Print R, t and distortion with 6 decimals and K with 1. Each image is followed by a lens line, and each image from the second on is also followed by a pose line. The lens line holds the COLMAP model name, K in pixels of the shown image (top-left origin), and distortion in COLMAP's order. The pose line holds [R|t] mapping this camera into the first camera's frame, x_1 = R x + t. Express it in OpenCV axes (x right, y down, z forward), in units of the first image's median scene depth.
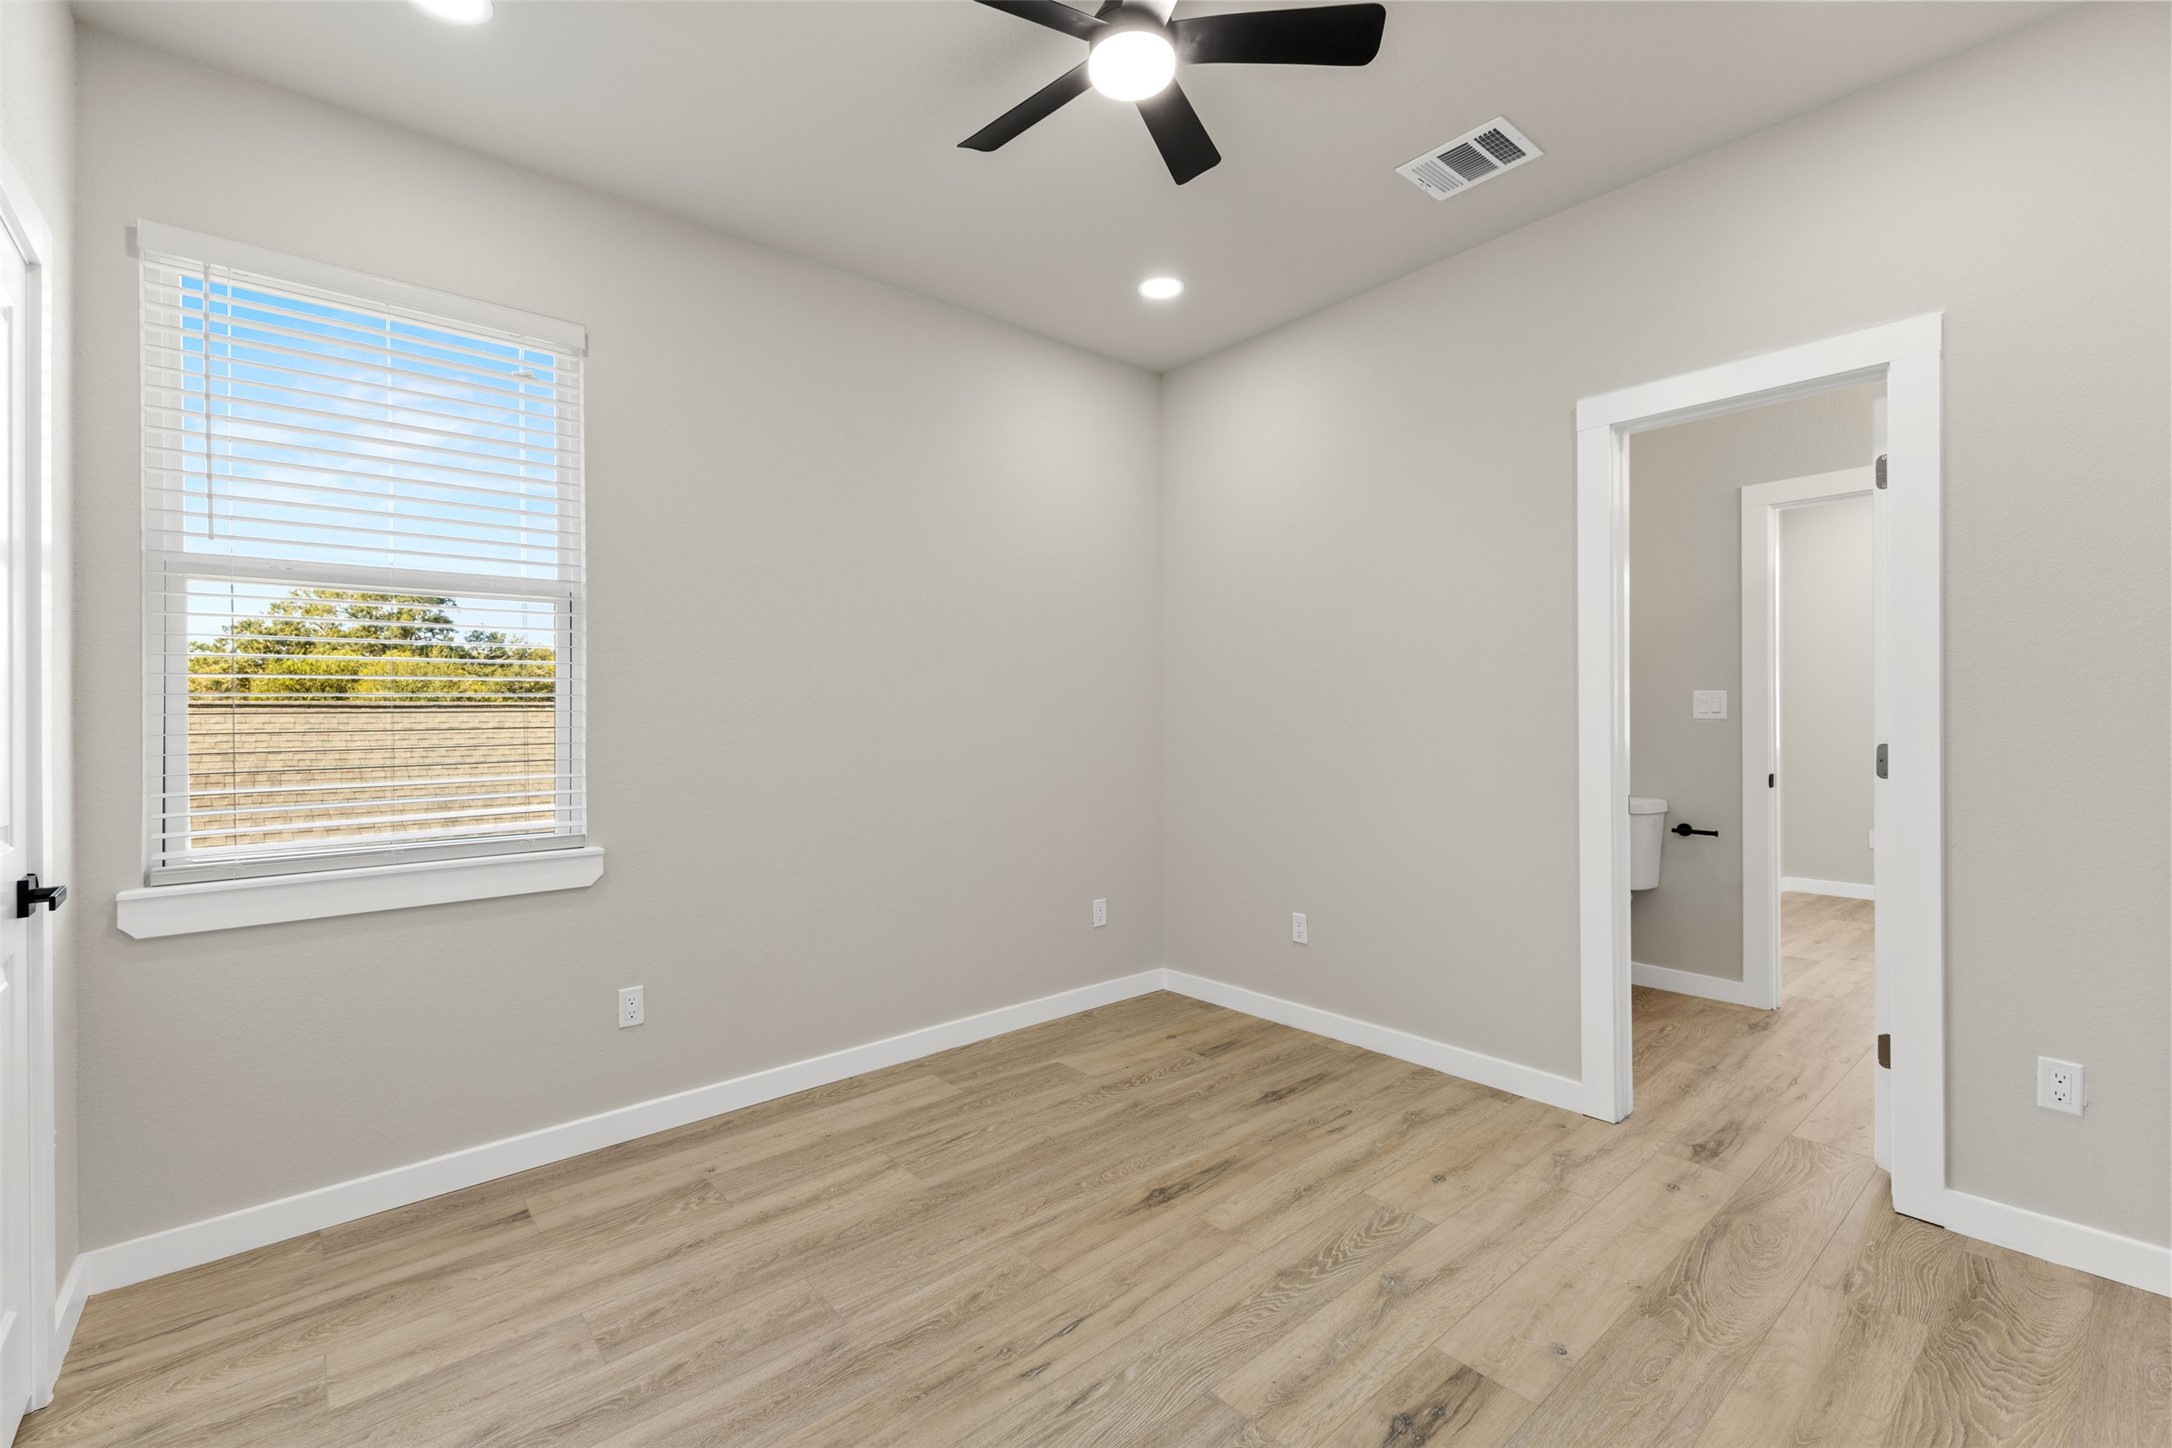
lens RADIAL K [[952.5, 0, 1084.5], [0, 952.5, 710.1], [0, 0, 1]] dist [0.004356, -0.001153]
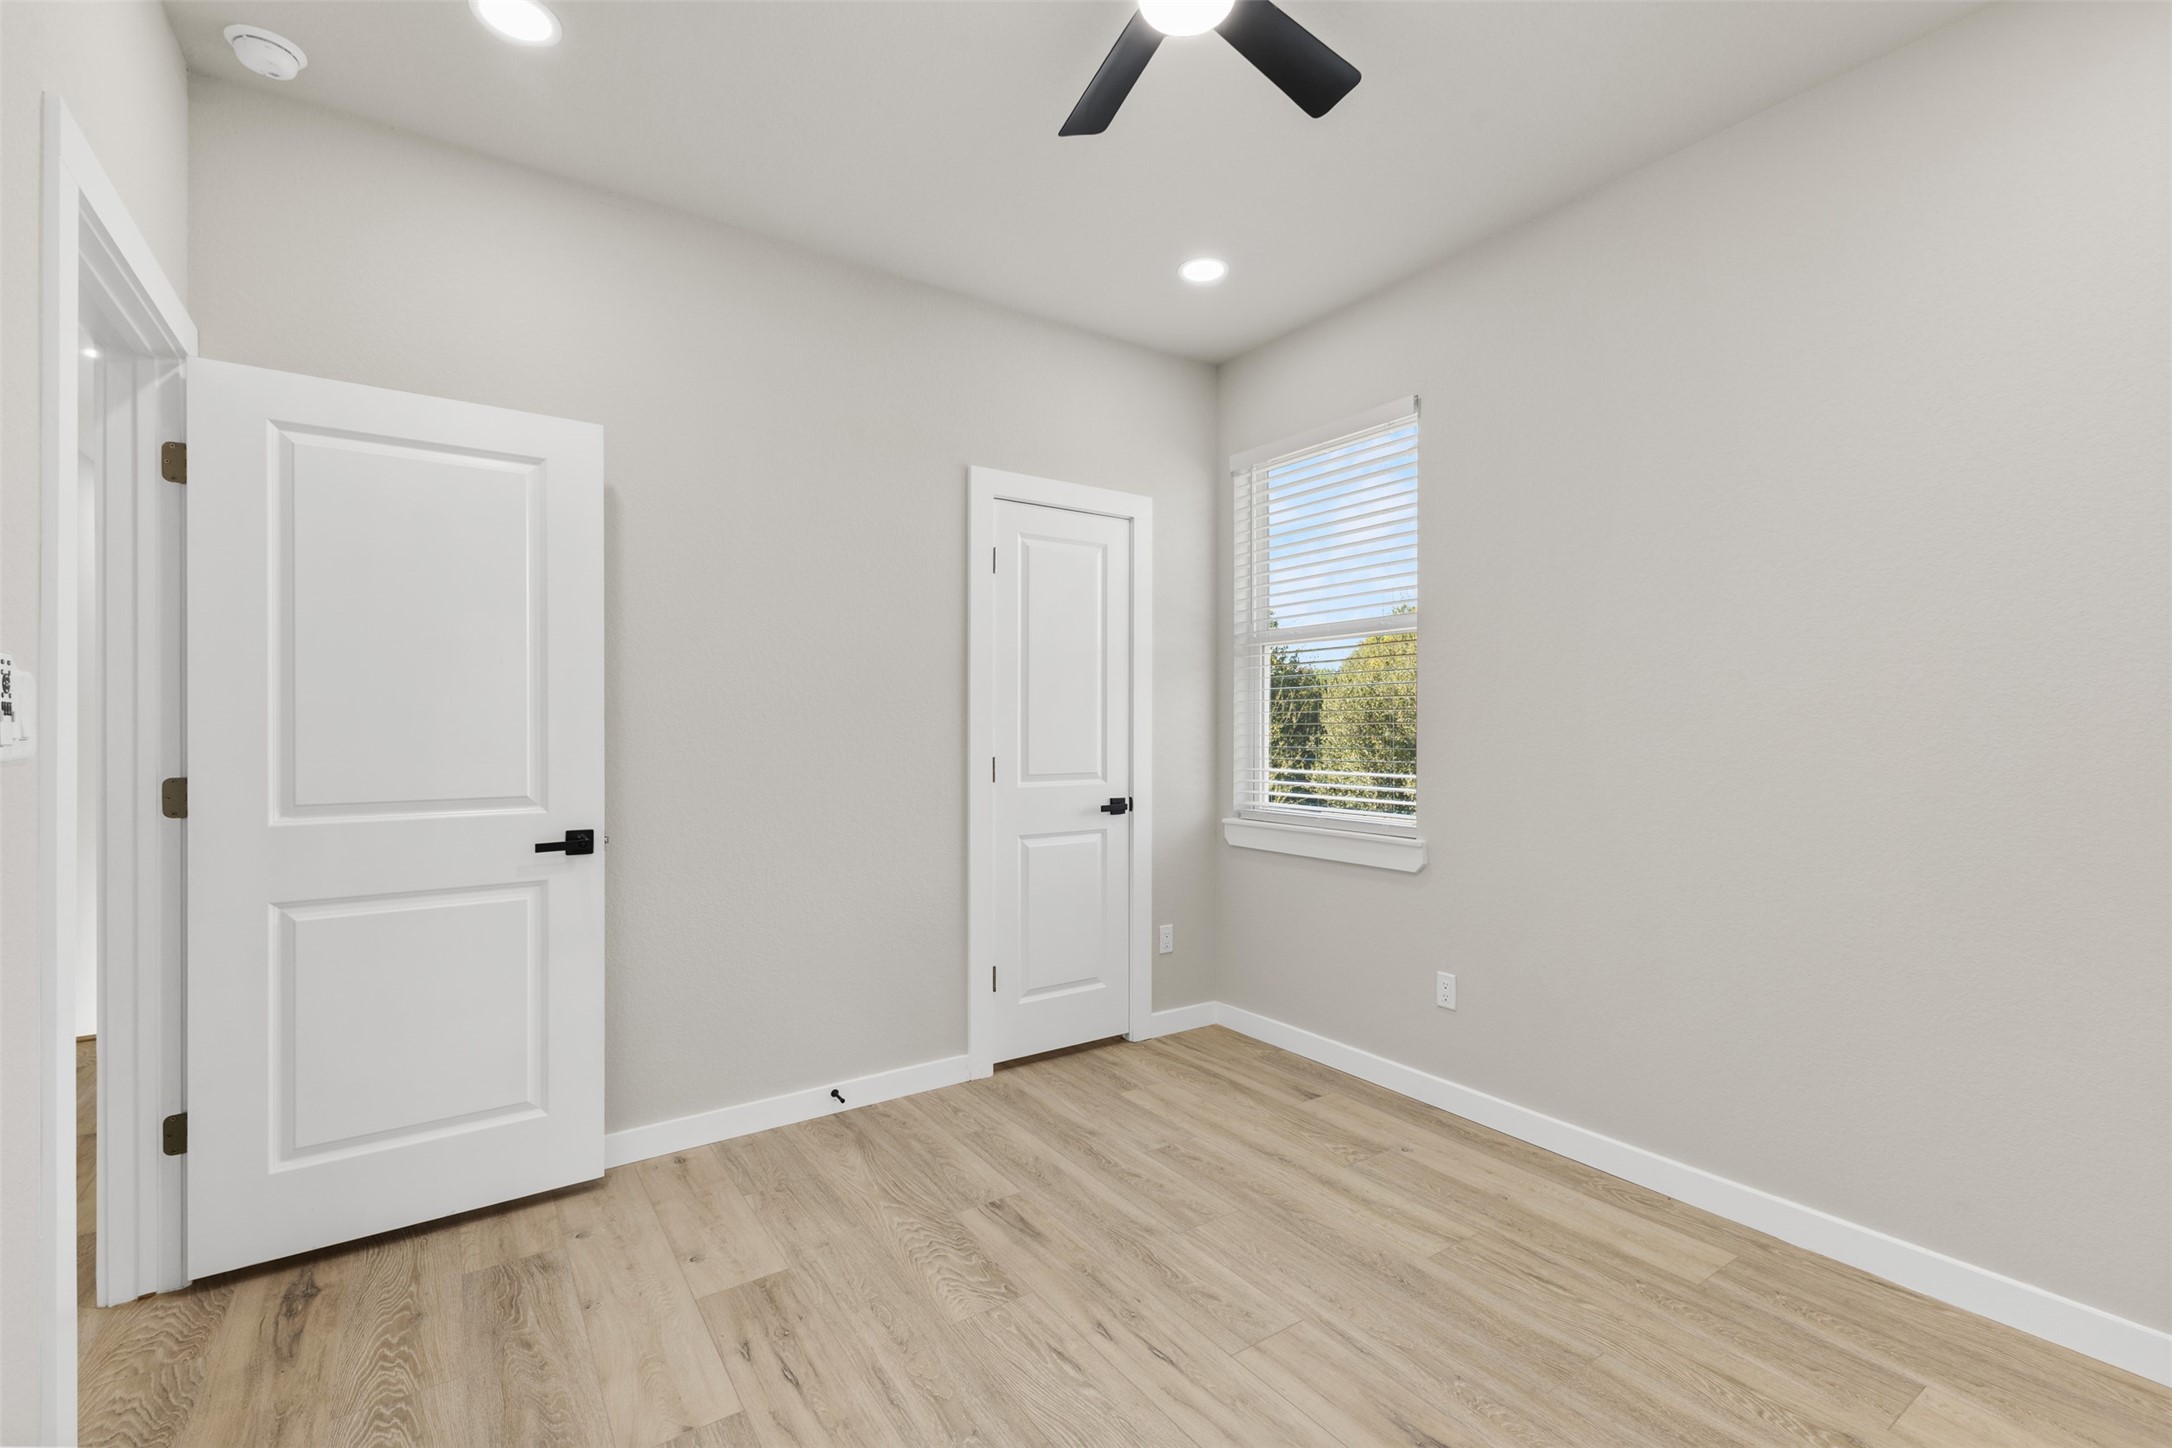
lens RADIAL K [[952.5, 0, 1090.2], [0, 952.5, 732.0], [0, 0, 1]] dist [0.004356, -0.001153]
pose [[-0.126187, 0.013945, -0.991908, 0.802641], [0.005419, 0.999896, 0.013368, -0.006375], [0.991992, -0.003688, -0.126249, 0.881892]]
